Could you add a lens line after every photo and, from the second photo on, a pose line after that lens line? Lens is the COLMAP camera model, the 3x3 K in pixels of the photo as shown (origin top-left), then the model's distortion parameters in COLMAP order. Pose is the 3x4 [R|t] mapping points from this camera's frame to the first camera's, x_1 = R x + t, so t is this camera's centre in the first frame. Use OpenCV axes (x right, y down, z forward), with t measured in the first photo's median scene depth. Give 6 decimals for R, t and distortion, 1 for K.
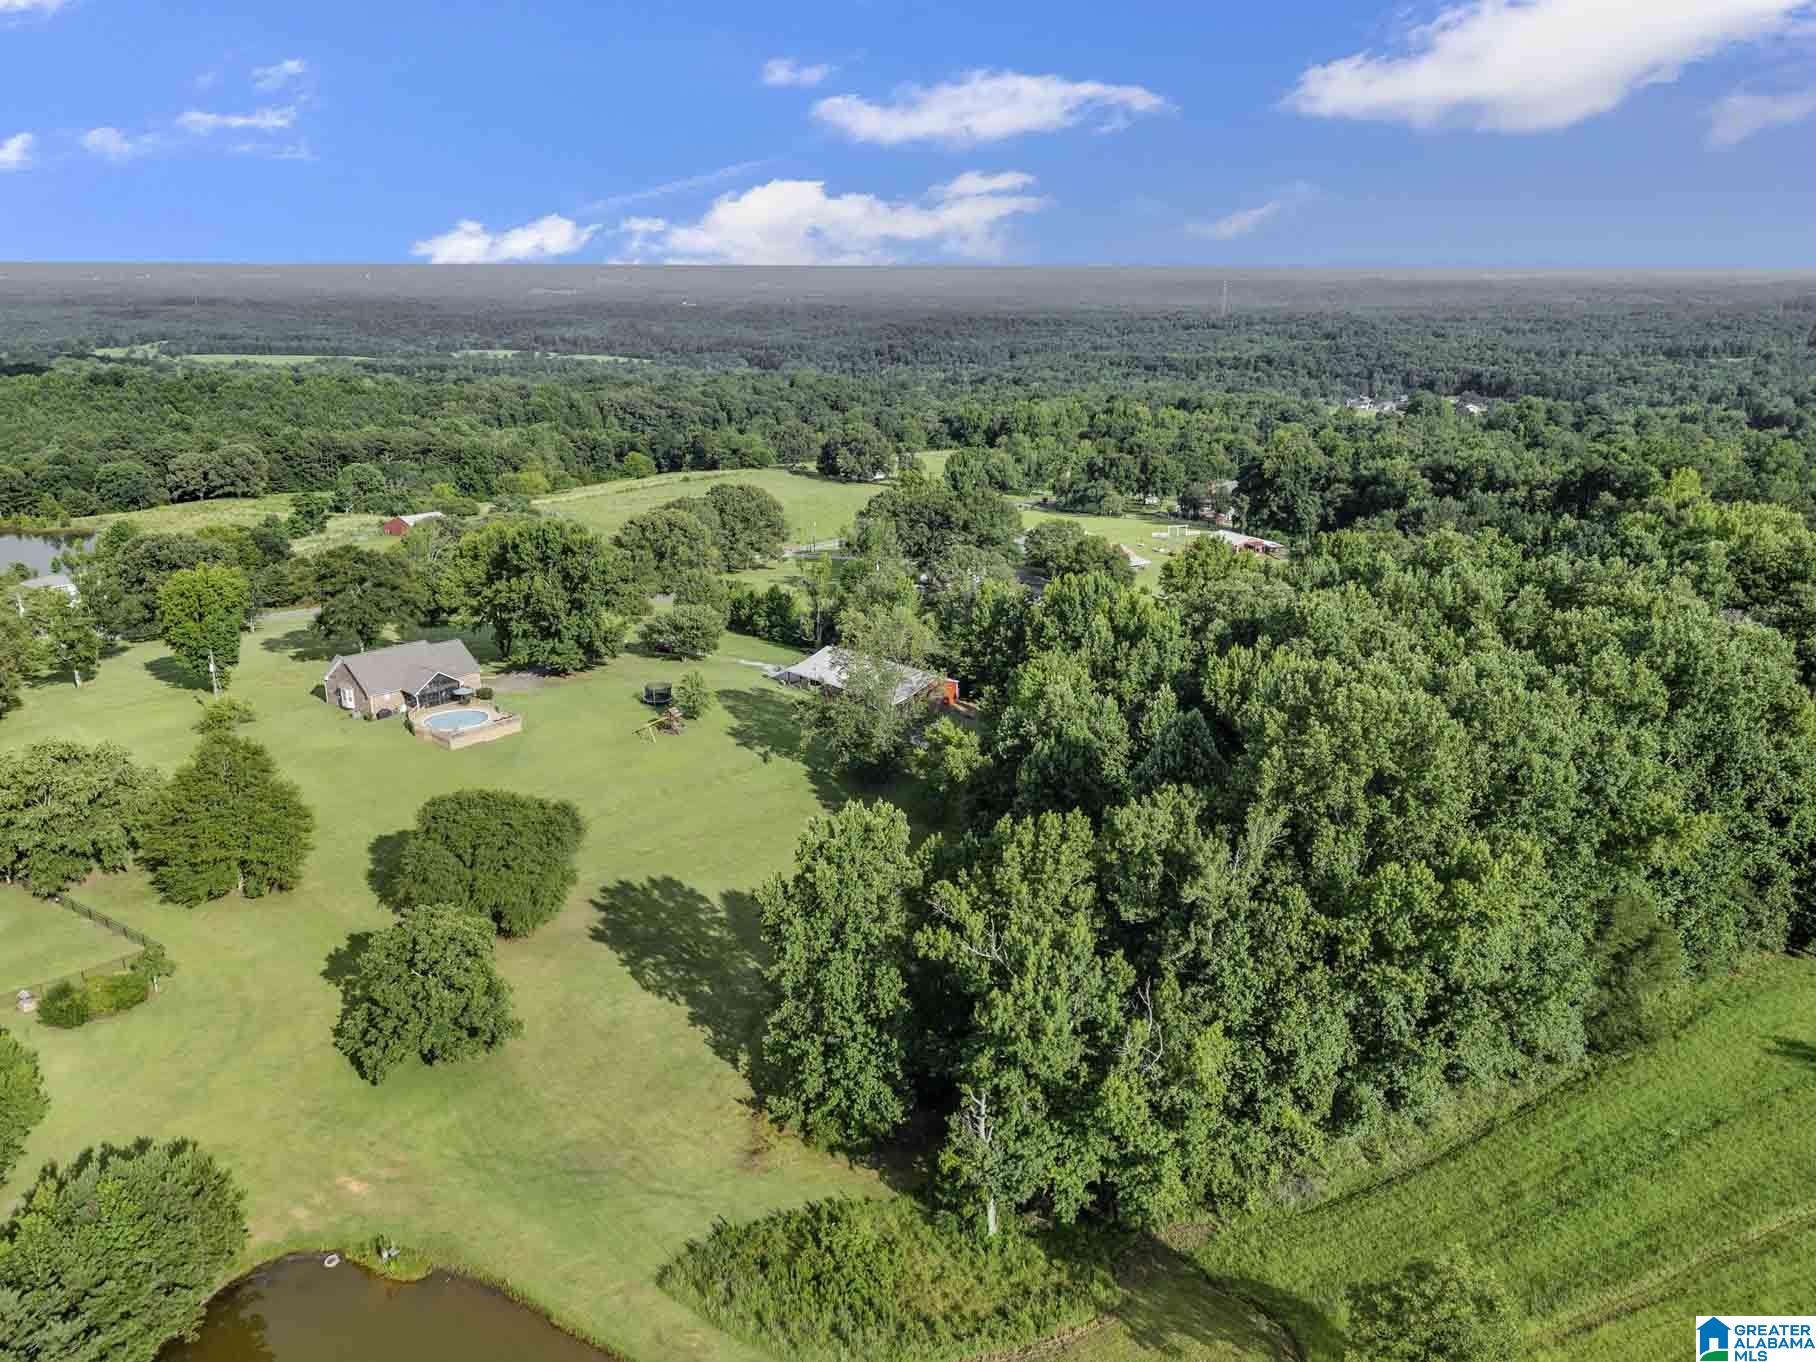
lens RADIAL K [[1327.3, 0, 913.3], [0, 1327.3, 679.0], [0, 0, 1]] dist [0.073638, -0.066313]
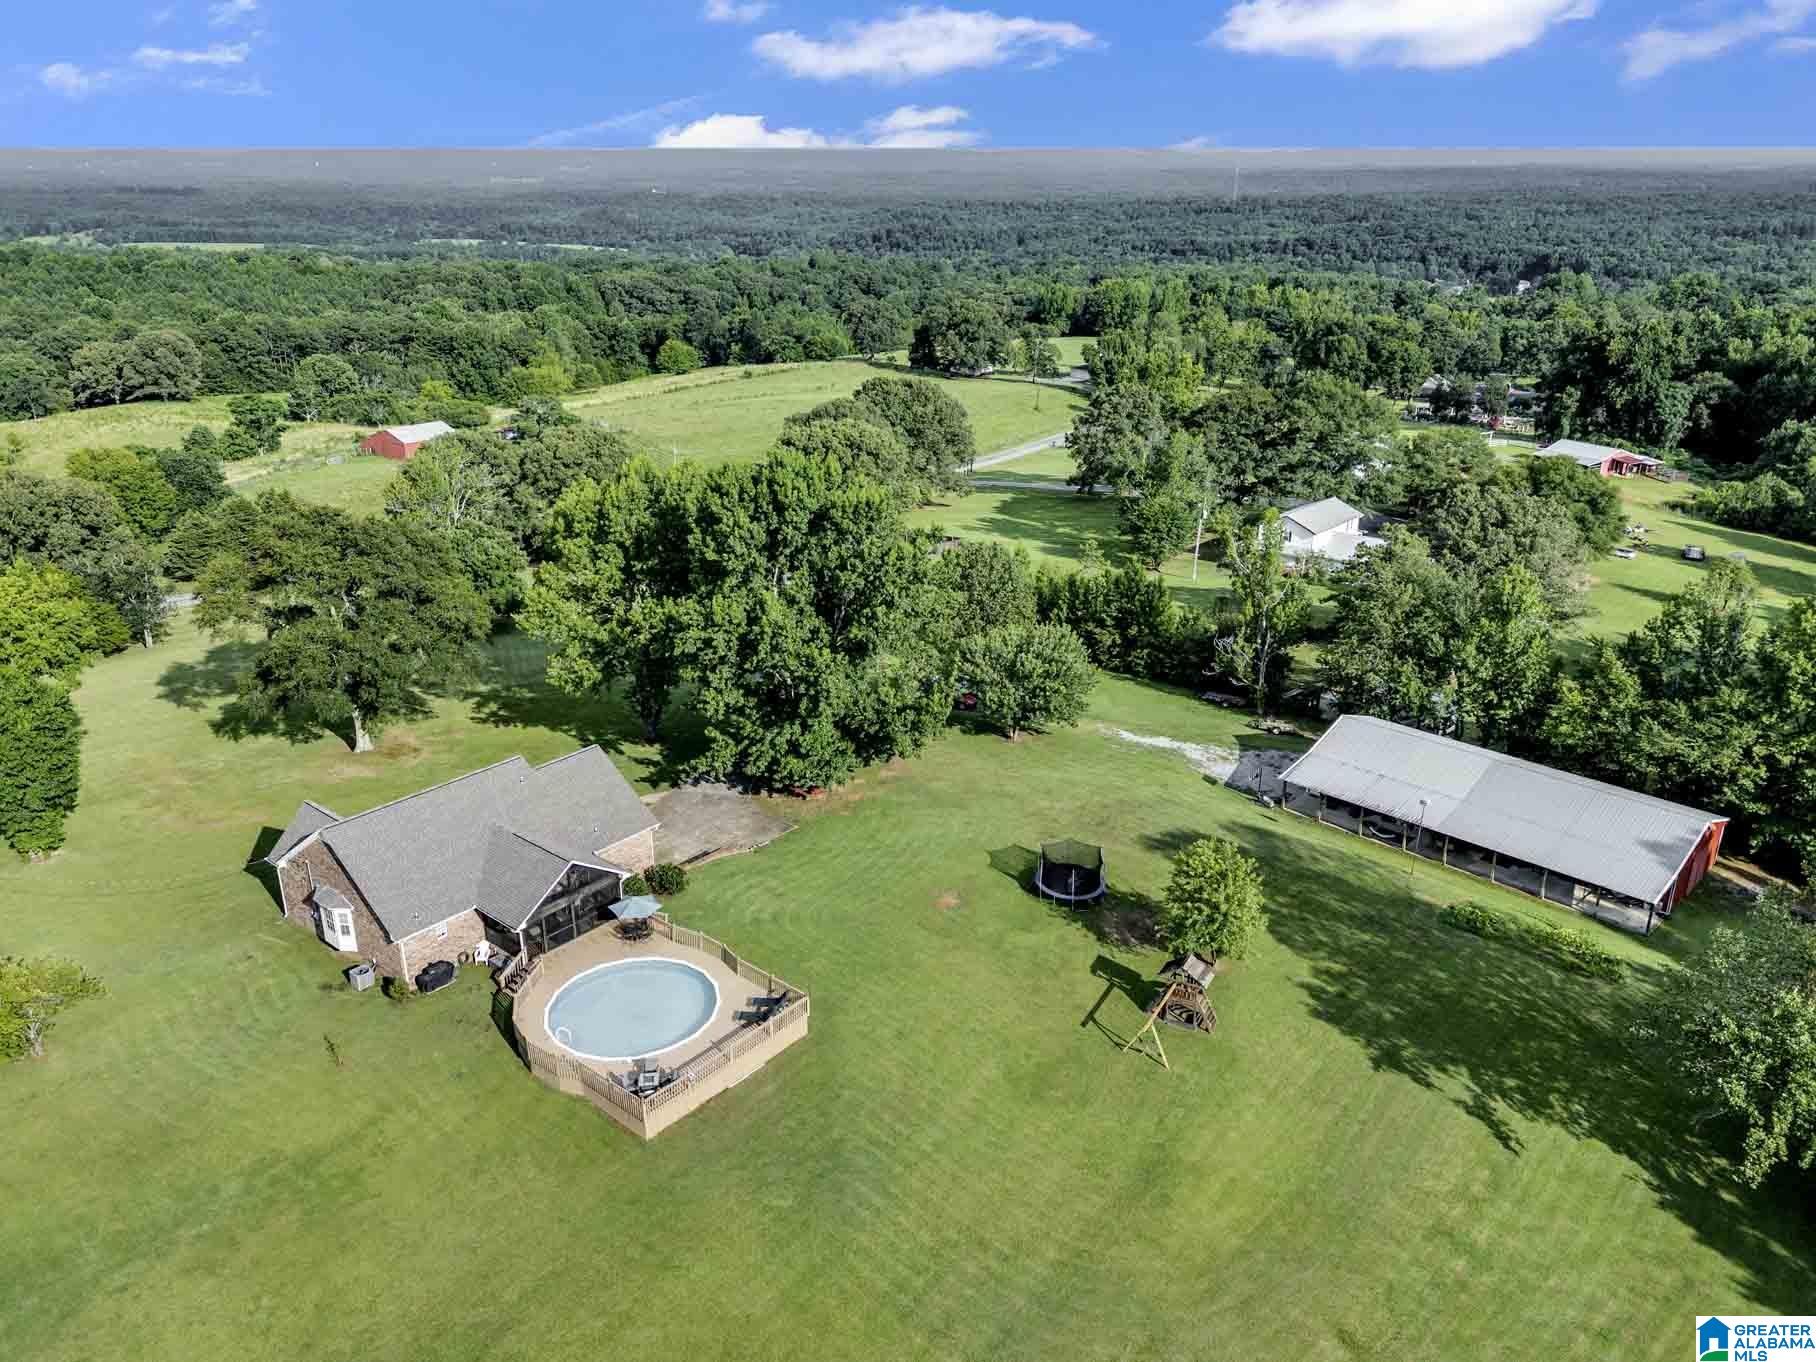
lens RADIAL K [[1327.3, 0, 913.3], [0, 1327.3, 679.0], [0, 0, 1]] dist [0.073638, -0.066313]
pose [[0.999777, -0.009349, 0.018958, -0.092182], [0.007941, 0.997301, 0.072986, -0.029910], [-0.019589, -0.072820, 0.997153, 0.216373]]
